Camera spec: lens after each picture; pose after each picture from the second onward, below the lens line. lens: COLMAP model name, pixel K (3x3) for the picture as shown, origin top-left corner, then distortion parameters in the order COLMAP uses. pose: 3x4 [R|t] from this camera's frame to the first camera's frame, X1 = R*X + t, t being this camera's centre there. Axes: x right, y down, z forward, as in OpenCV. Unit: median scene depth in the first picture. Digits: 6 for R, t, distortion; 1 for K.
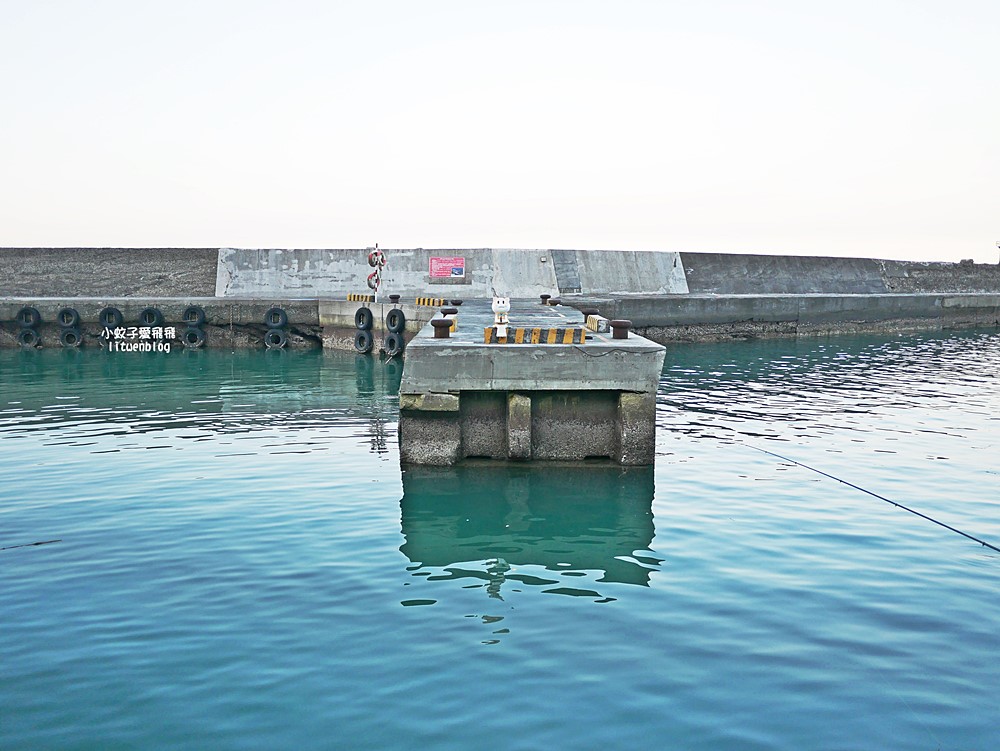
lens RADIAL K [[826.0, 0, 502.9], [0, 826.0, 375.1], [0, 0, 1]] dist [-0.019793, -0.000198]
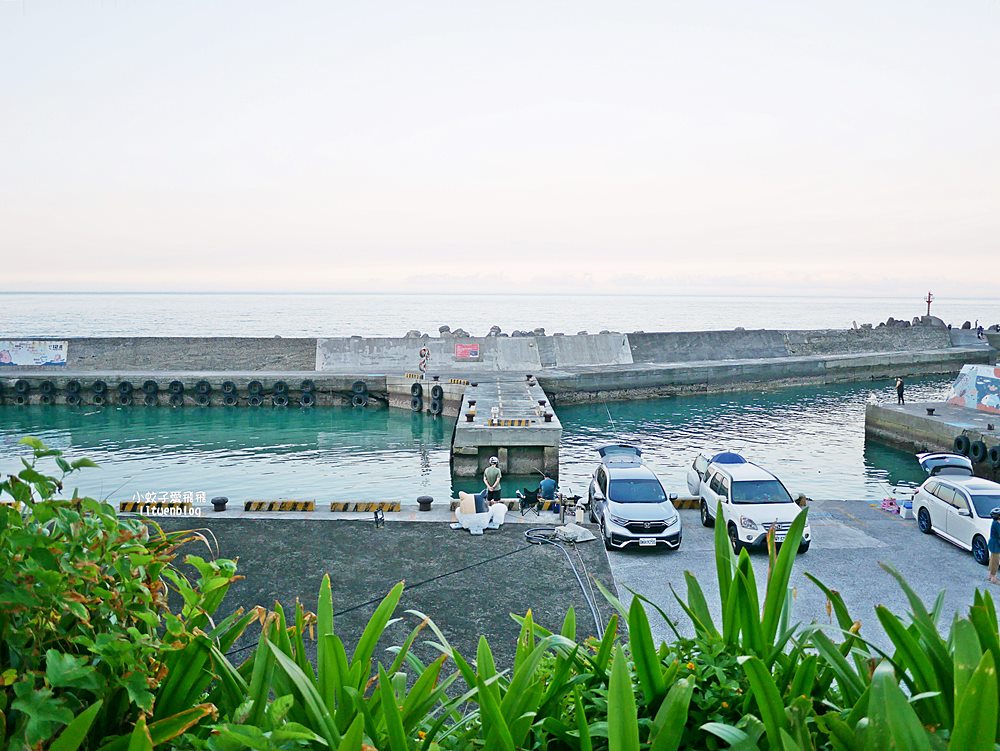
lens RADIAL K [[826.0, 0, 496.9], [0, 826.0, 375.4], [0, 0, 1]] dist [-0.019793, -0.000198]
pose [[0.999742, -0.002109, -0.022630, 0.023464], [0.001490, 0.999625, -0.027338, -0.048547], [0.022680, 0.027298, 0.999370, -0.571210]]
